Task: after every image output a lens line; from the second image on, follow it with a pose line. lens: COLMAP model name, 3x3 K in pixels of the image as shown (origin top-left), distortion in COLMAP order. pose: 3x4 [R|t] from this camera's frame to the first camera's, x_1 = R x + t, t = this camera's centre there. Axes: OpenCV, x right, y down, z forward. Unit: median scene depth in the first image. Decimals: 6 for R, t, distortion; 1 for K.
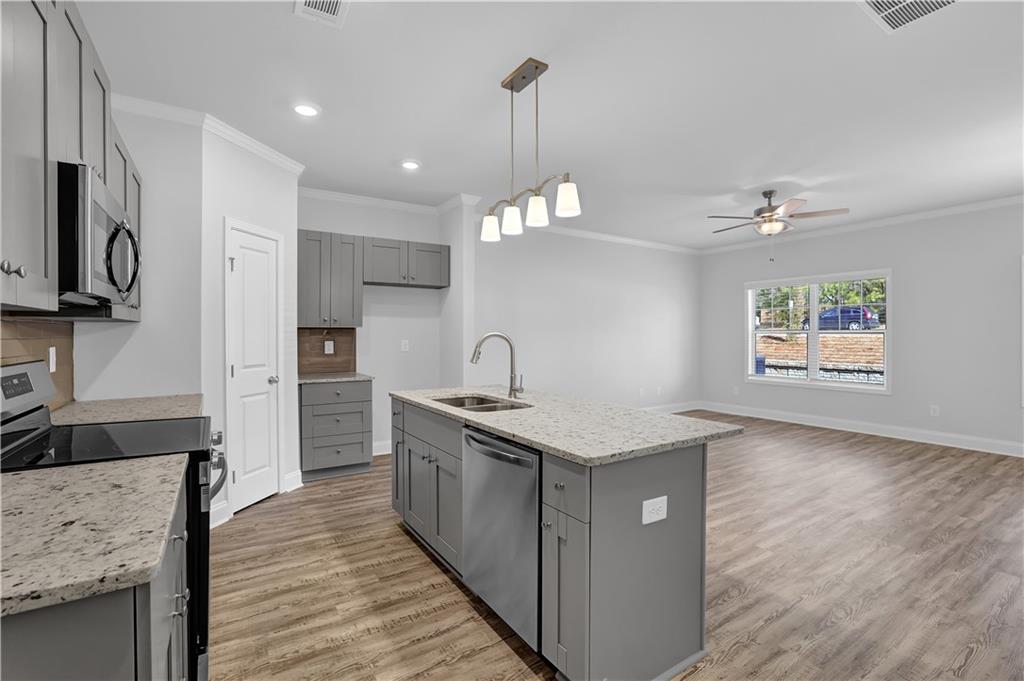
lens RADIAL K [[462.0, 0, 512.0], [0, 462.0, 340.5], [0, 0, 1]] dist [-0.036145, 0.000895]
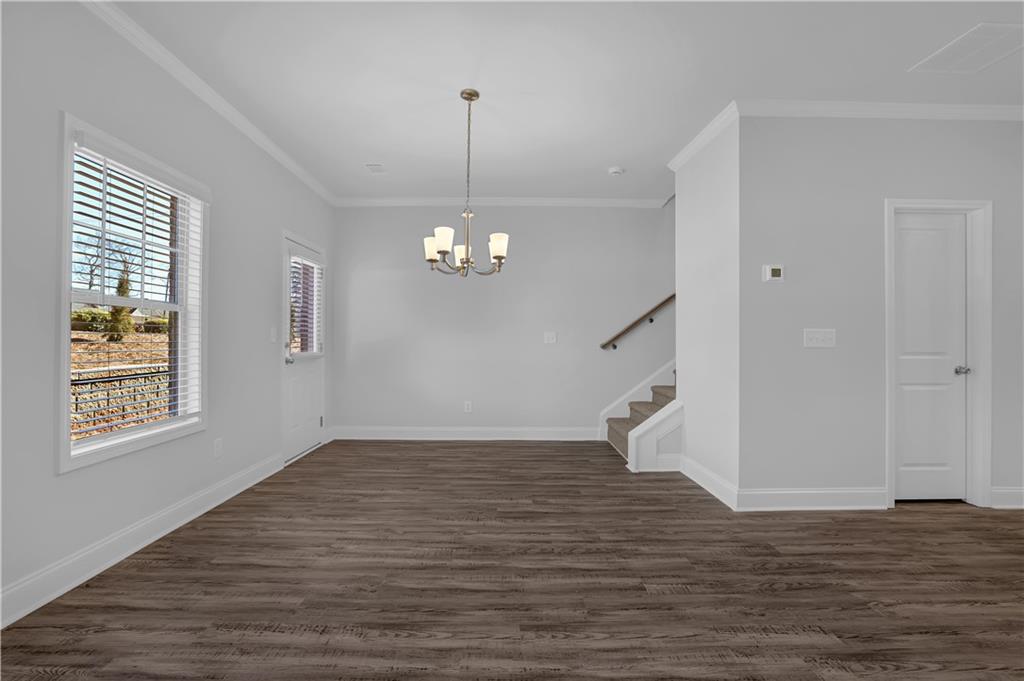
lens RADIAL K [[451.3, 0, 539.0], [0, 451.3, 339.3], [0, 0, 1]] dist [-0.046456, 0.013878]
pose [[-0.855087, -0.004684, 0.518463, 0.640347], [-0.001273, 0.999975, 0.006935, 0.023666], [-0.518483, 0.005270, -0.855072, 1.281338]]
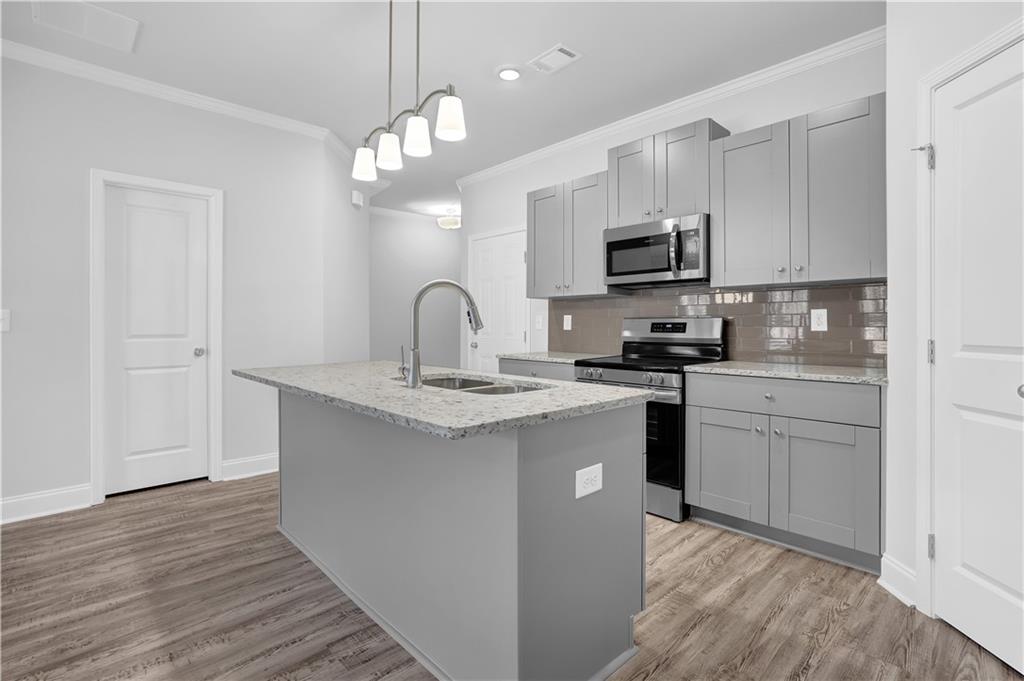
lens RADIAL K [[474.7, 0, 494.8], [0, 474.7, 324.5], [0, 0, 1]] dist [-0.033909, 0.015981]
pose [[-0.988853, 0.000899, -0.148893, -0.008132], [-0.001056, 0.999914, 0.013054, 0.022105], [0.148892, 0.013066, -0.988767, 1.150083]]
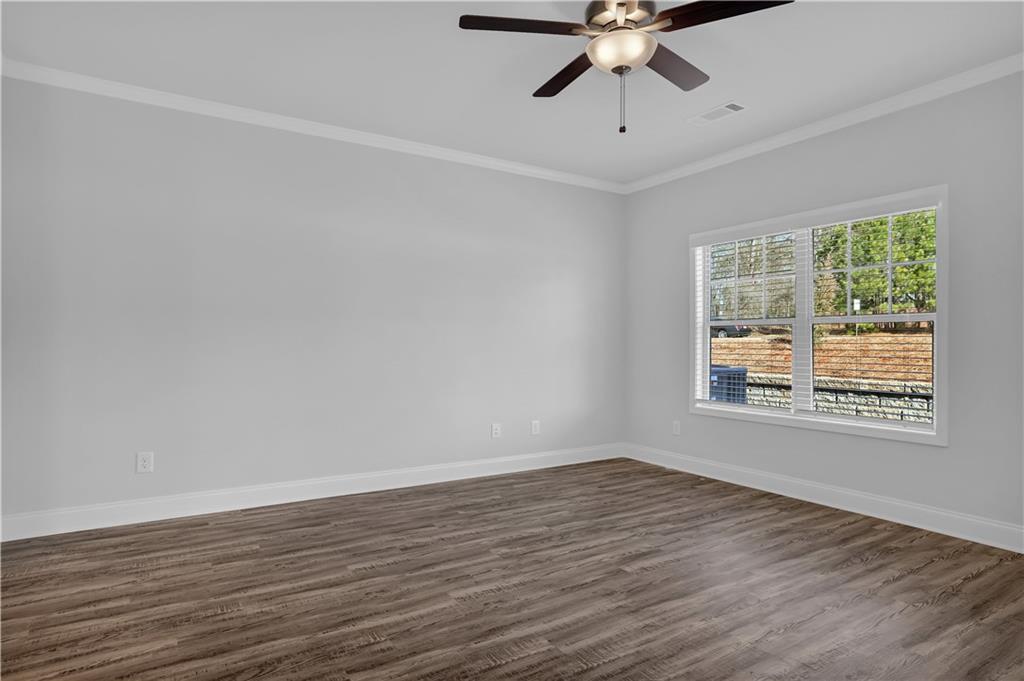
lens RADIAL K [[557.8, 0, 529.7], [0, 557.8, 344.0], [0, 0, 1]] dist [-0.046474, 0.032109]
pose [[0.999917, 0.005596, -0.011633, 0.552334], [-0.005782, 0.999854, -0.016088, 0.032092], [0.011541, 0.016154, 0.999803, 0.556183]]
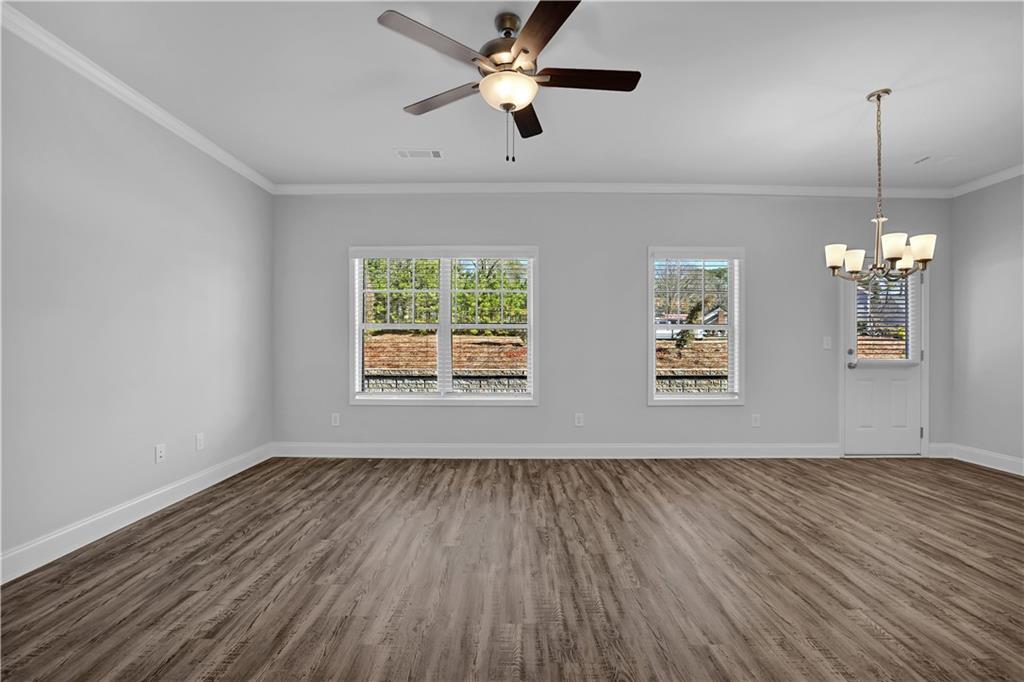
lens RADIAL K [[459.9, 0, 504.4], [0, 459.9, 340.7], [0, 0, 1]] dist [-0.056975, 0.017561]
pose [[0.546396, 0.006634, 0.837501, 0.167619], [0.005259, 0.999922, -0.011351, 0.018212], [-0.837510, 0.010607, 0.546318, 0.826813]]
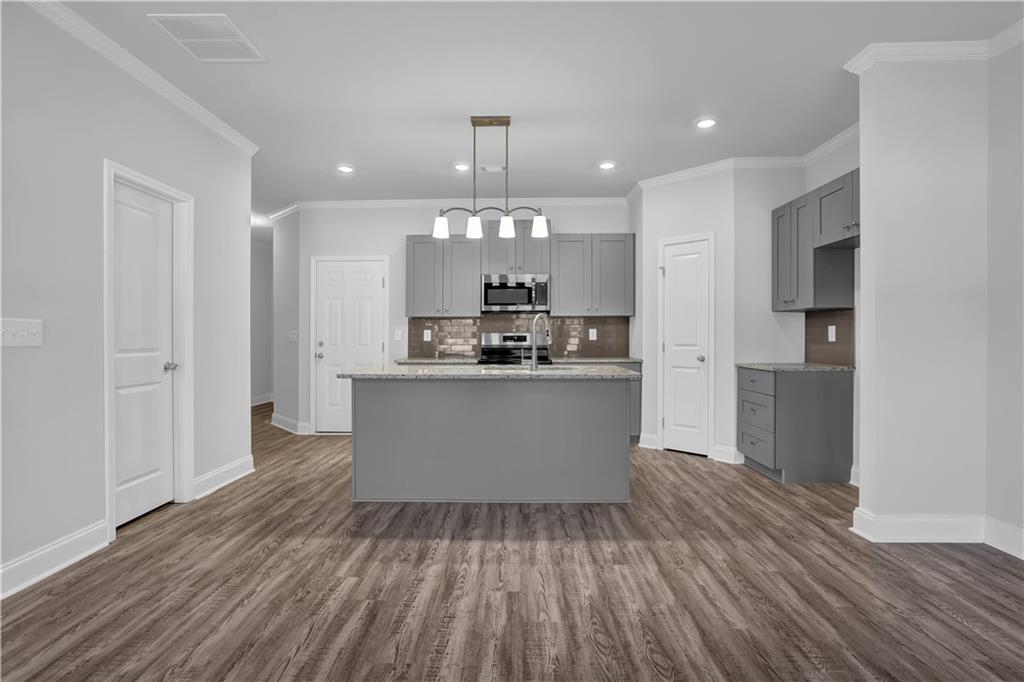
lens RADIAL K [[495.5, 0, 477.3], [0, 495.5, 338.4], [0, 0, 1]] dist [-0.046685, 0.031865]
pose [[-0.606498, 0.004546, -0.795072, 0.742544], [-0.008263, 0.999894, 0.012020, 0.021144], [0.795042, 0.013860, -0.606396, 1.145301]]
